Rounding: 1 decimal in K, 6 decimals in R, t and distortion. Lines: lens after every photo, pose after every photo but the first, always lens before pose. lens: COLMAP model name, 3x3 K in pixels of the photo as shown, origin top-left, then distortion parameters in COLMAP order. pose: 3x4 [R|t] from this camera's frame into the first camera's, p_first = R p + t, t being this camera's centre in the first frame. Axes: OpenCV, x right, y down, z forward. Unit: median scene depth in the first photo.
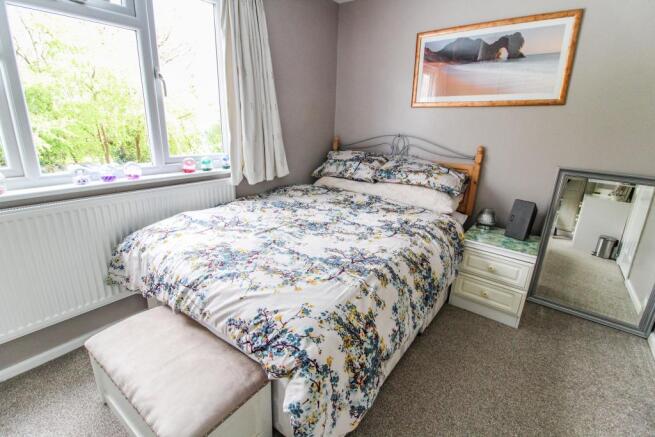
lens RADIAL K [[302.4, 0, 332.3], [0, 302.4, 212.9], [0, 0, 1]] dist [0.002685, -0.014023]
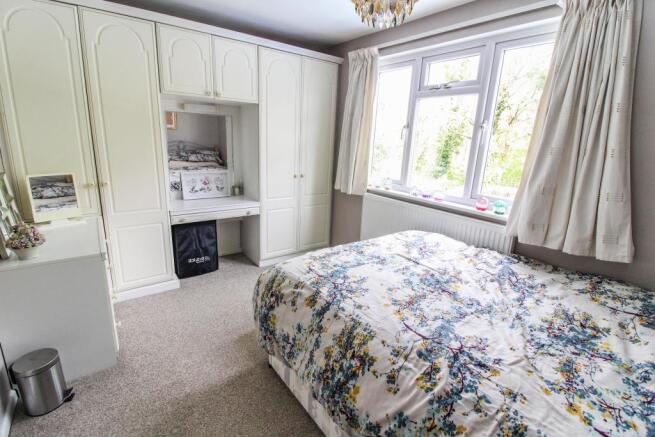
lens RADIAL K [[302.4, 0, 332.3], [0, 302.4, 212.9], [0, 0, 1]] dist [0.002685, -0.014023]
pose [[-0.267829, 0.182315, -0.946060, 0.882455], [-0.331706, 0.904455, 0.268203, -0.300412], [0.904565, 0.385646, -0.181764, 0.902535]]
